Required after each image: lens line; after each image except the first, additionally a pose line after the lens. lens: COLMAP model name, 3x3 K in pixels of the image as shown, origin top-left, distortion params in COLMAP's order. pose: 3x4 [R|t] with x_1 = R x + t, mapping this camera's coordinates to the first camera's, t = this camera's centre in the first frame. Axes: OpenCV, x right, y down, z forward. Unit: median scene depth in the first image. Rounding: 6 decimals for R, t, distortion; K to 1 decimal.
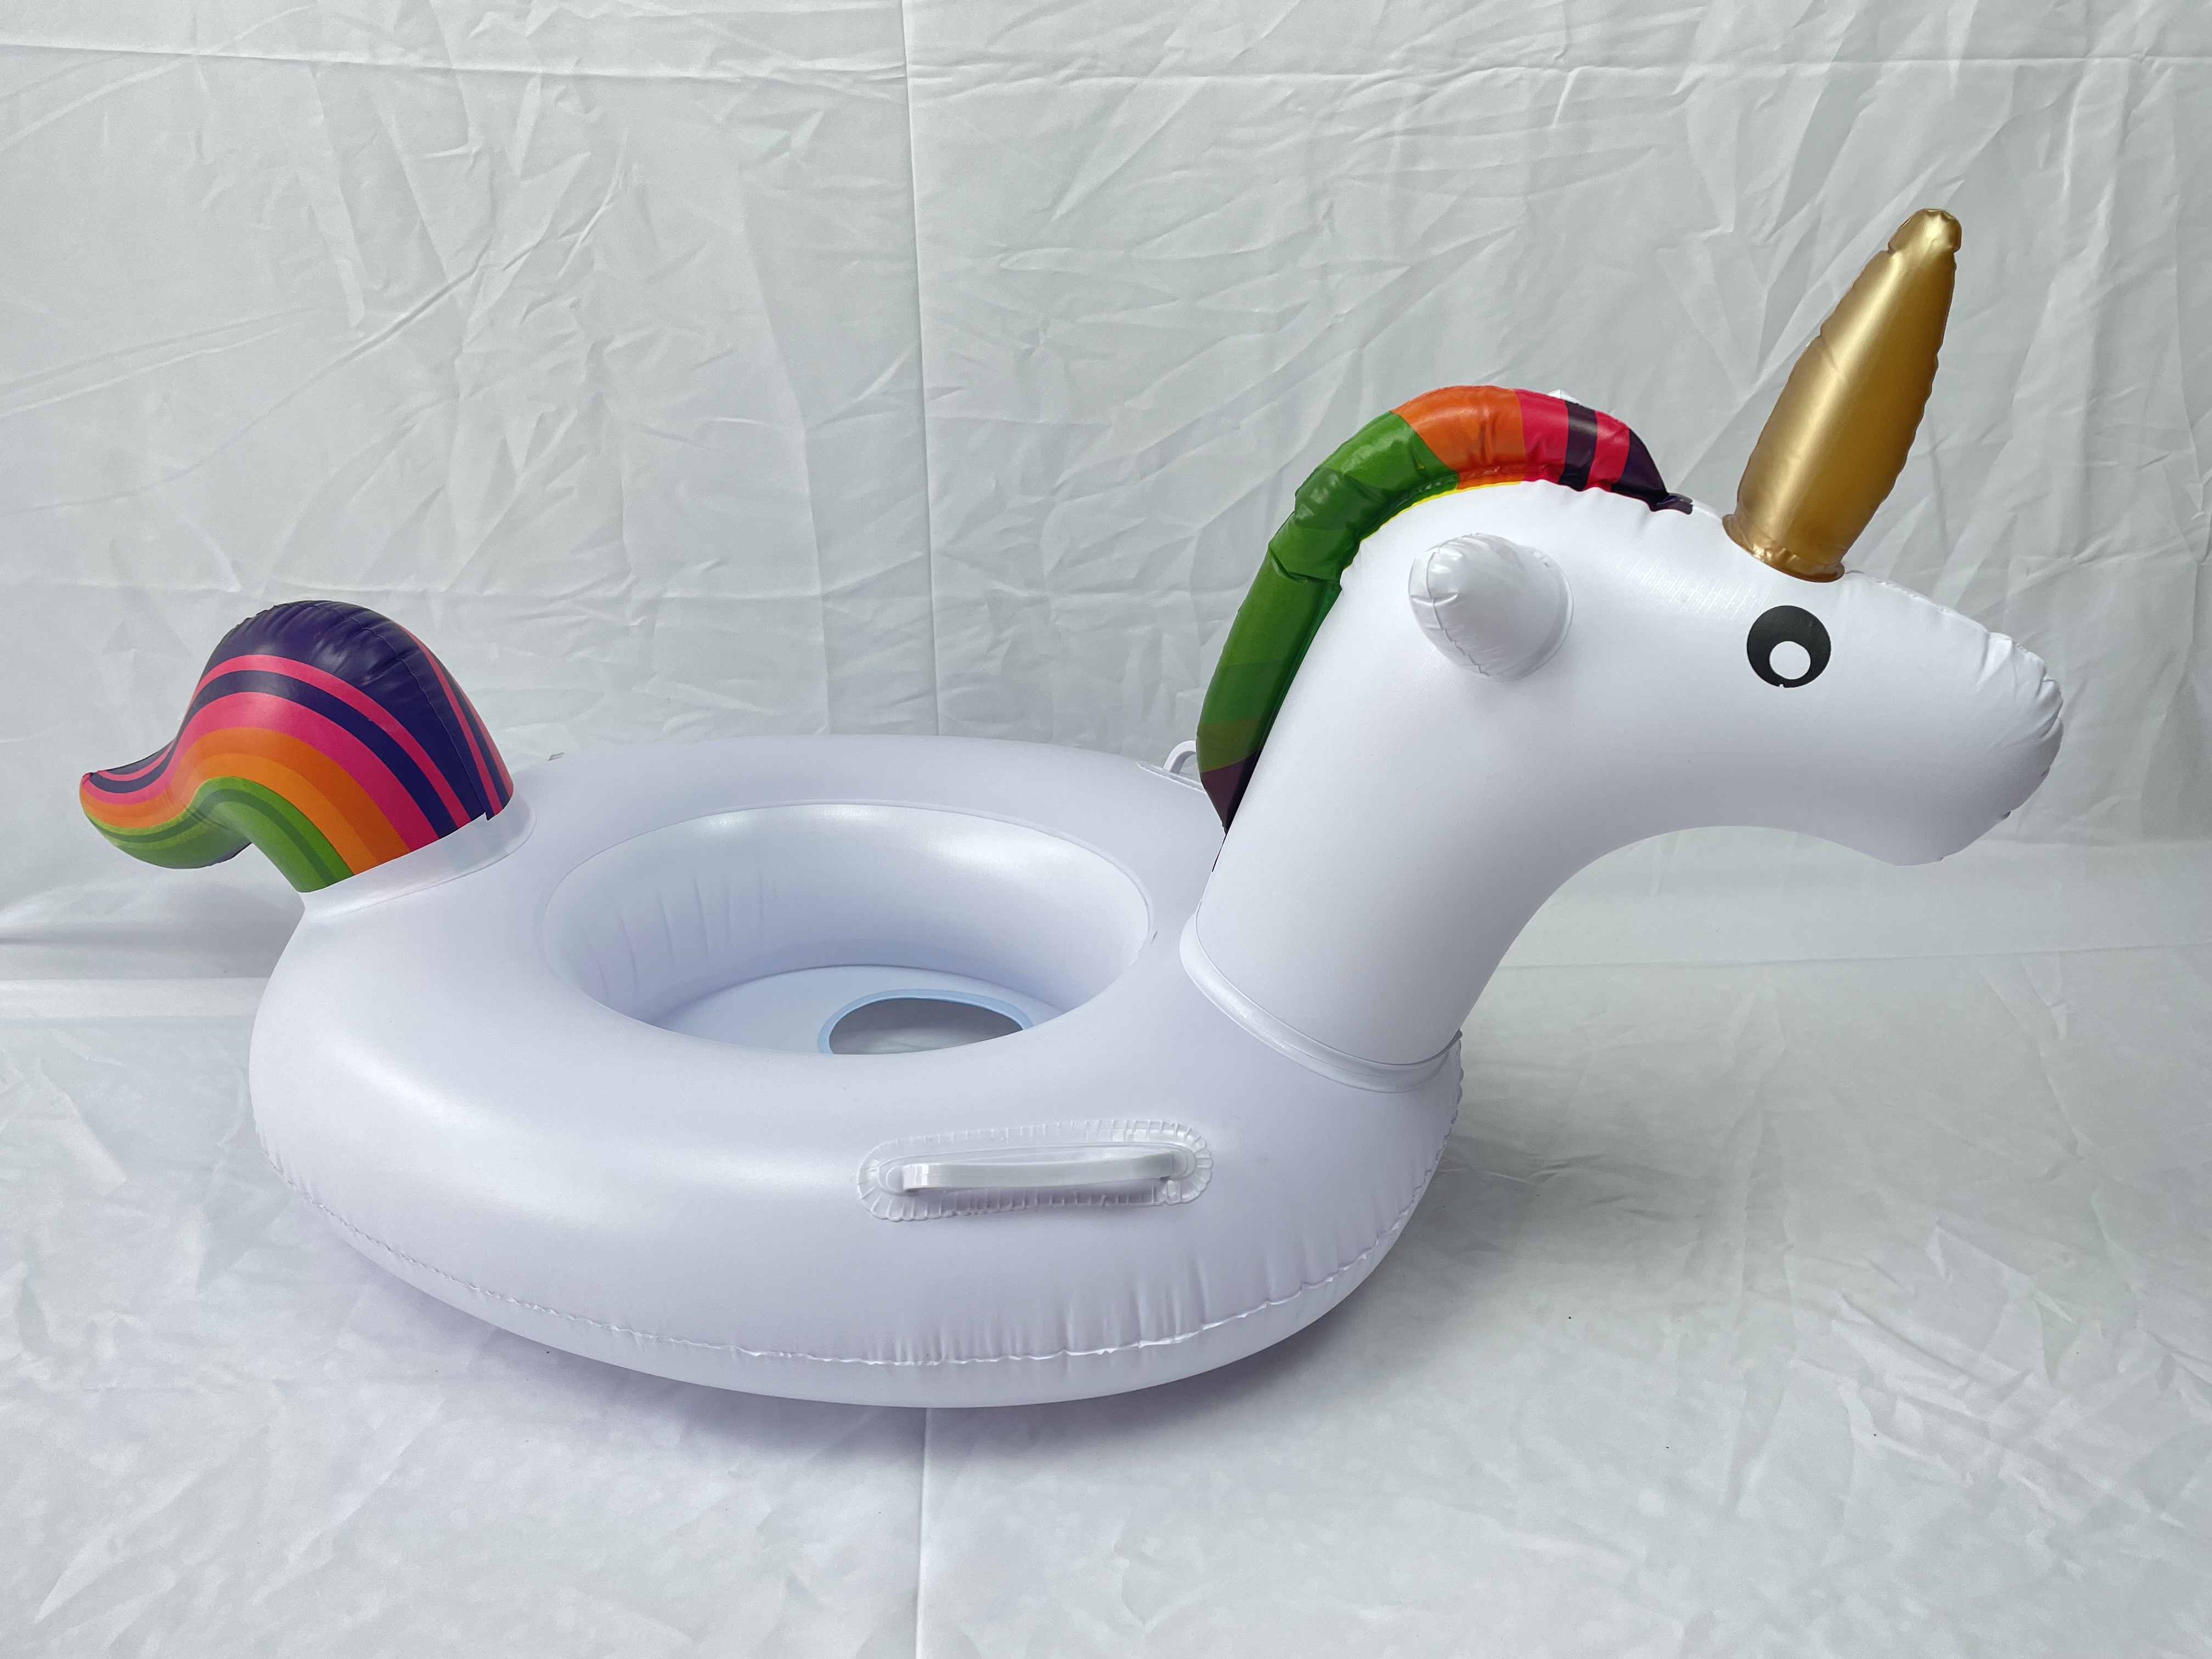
lens RADIAL K [[1705.8, 0, 1106.0], [0, 1705.8, 829.5], [0, 0, 1]] dist [0.089928, -0.123007]
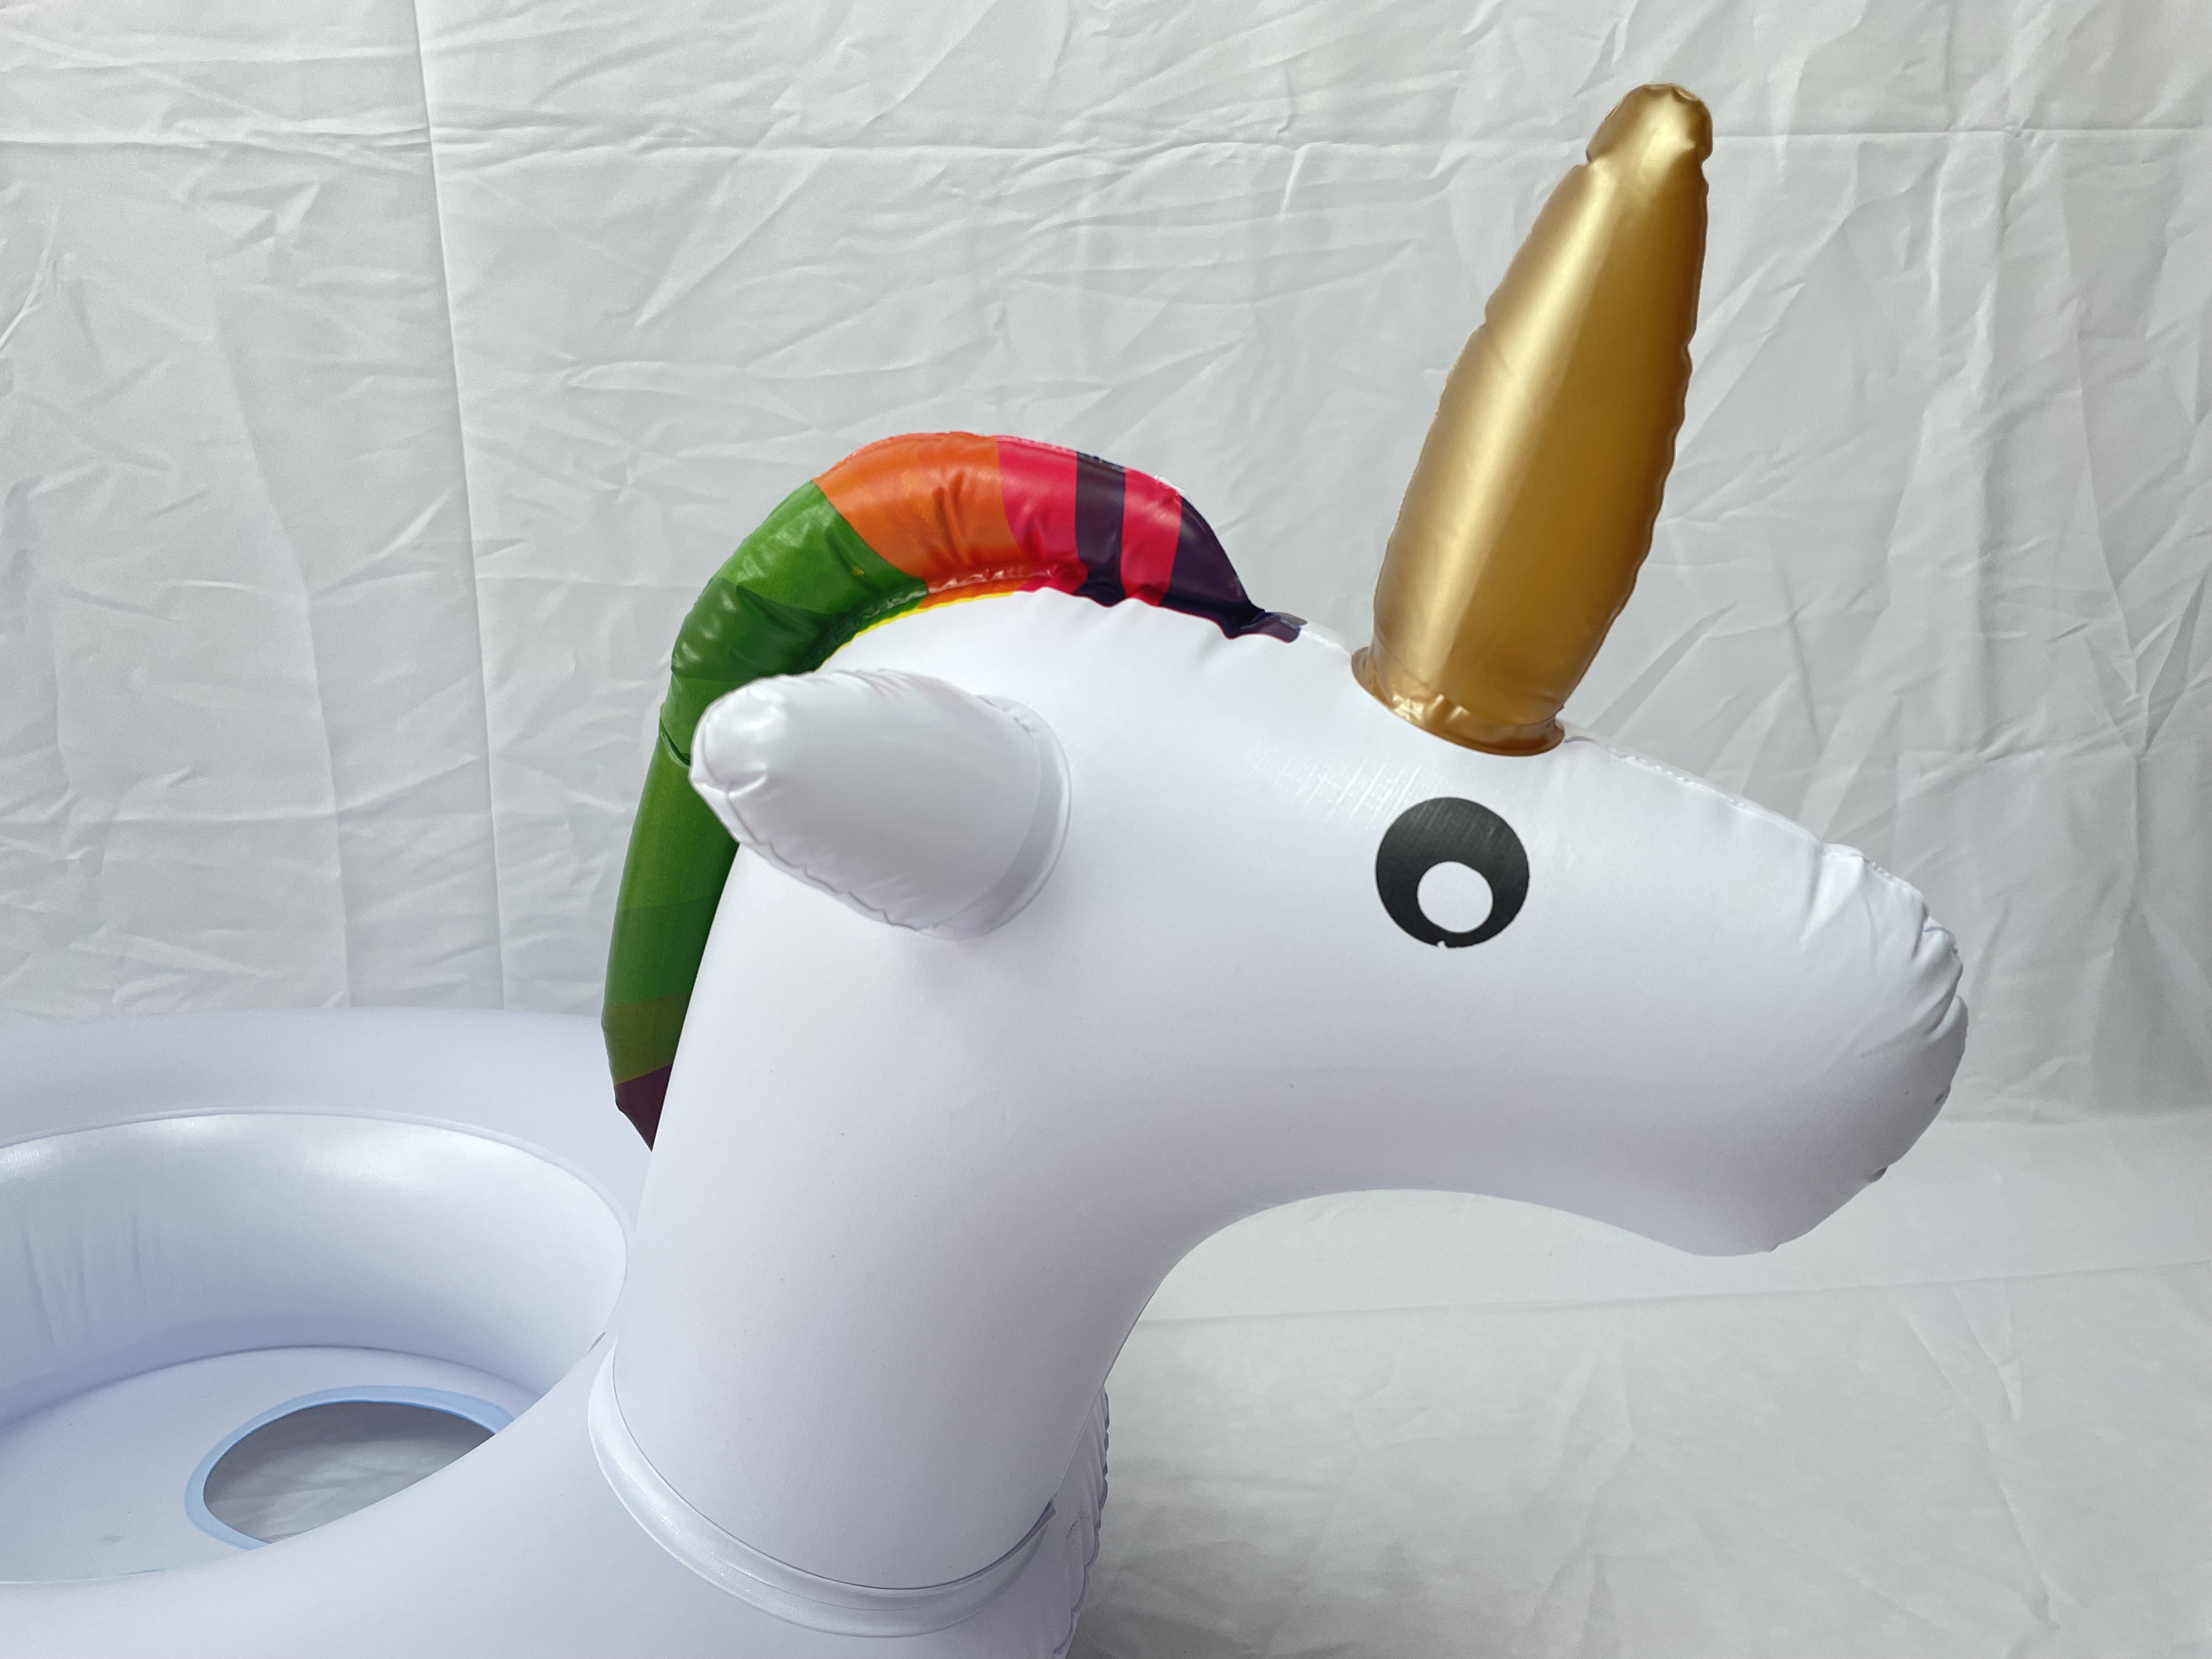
lens RADIAL K [[1705.8, 0, 1106.0], [0, 1705.8, 829.5], [0, 0, 1]] dist [0.089928, -0.123007]
pose [[0.999458, -0.011031, 0.031028, 0.153657], [0.015017, 0.991227, -0.131316, -0.028547], [-0.029307, 0.131711, 0.990855, 0.266285]]
